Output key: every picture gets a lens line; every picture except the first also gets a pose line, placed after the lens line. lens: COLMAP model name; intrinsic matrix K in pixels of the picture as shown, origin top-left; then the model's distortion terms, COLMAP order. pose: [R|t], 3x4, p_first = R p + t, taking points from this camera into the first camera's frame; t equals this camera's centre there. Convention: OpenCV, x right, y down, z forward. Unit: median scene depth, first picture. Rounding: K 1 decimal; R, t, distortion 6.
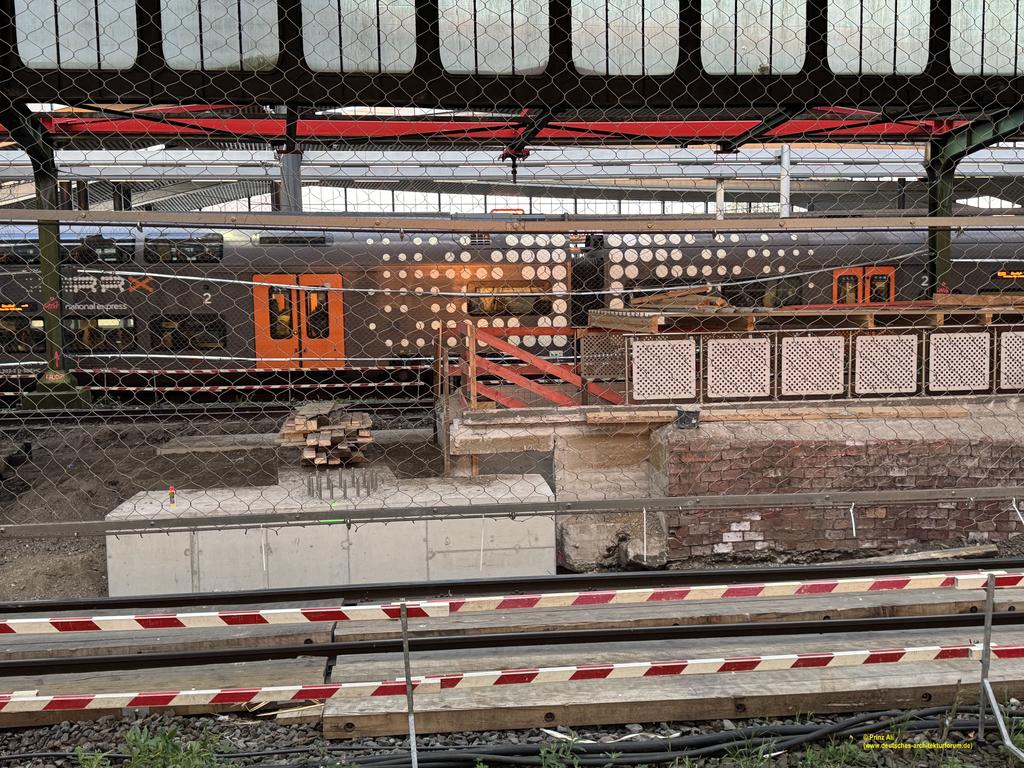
lens RADIAL K [[1012.4, 0, 534.3], [0, 1012.4, 411.5], [0, 0, 1]] dist [0.072646, 0.000000]
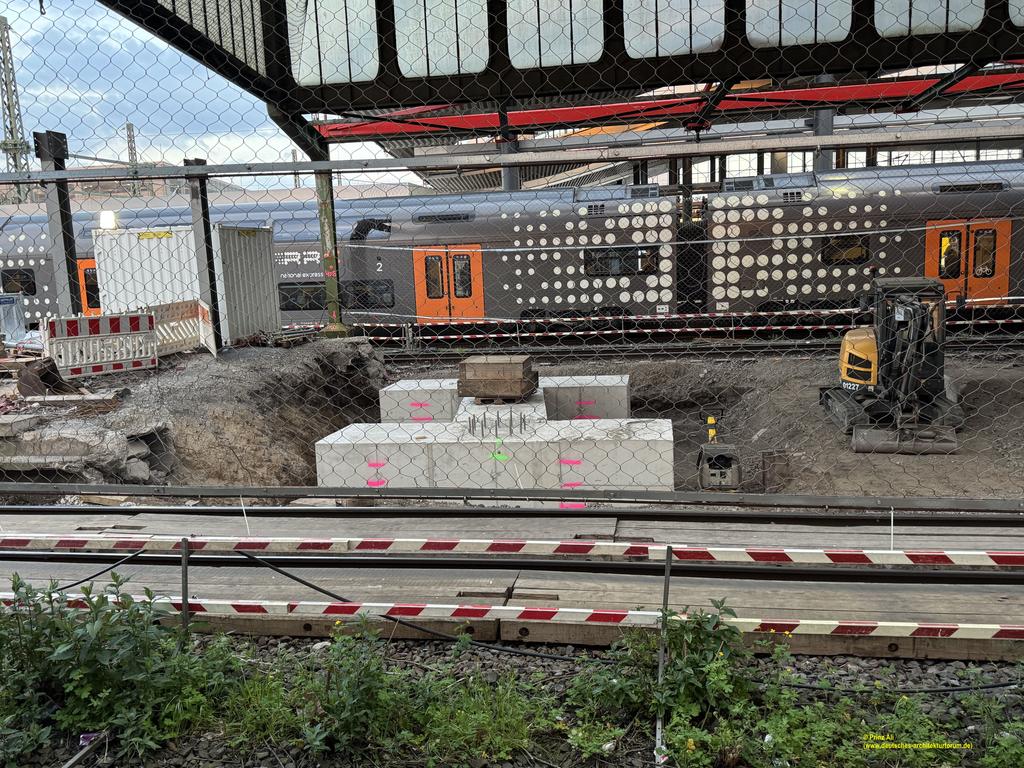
lens RADIAL K [[865.1, 0, 518.0], [0, 865.1, 391.9], [0, 0, 1]] dist [0.117775, -0.039723]
pose [[0.956916, 0.017712, -0.289825, 0.152812], [-0.005376, 0.999047, 0.043304, -0.004439], [0.290316, -0.039881, 0.956099, 0.017701]]
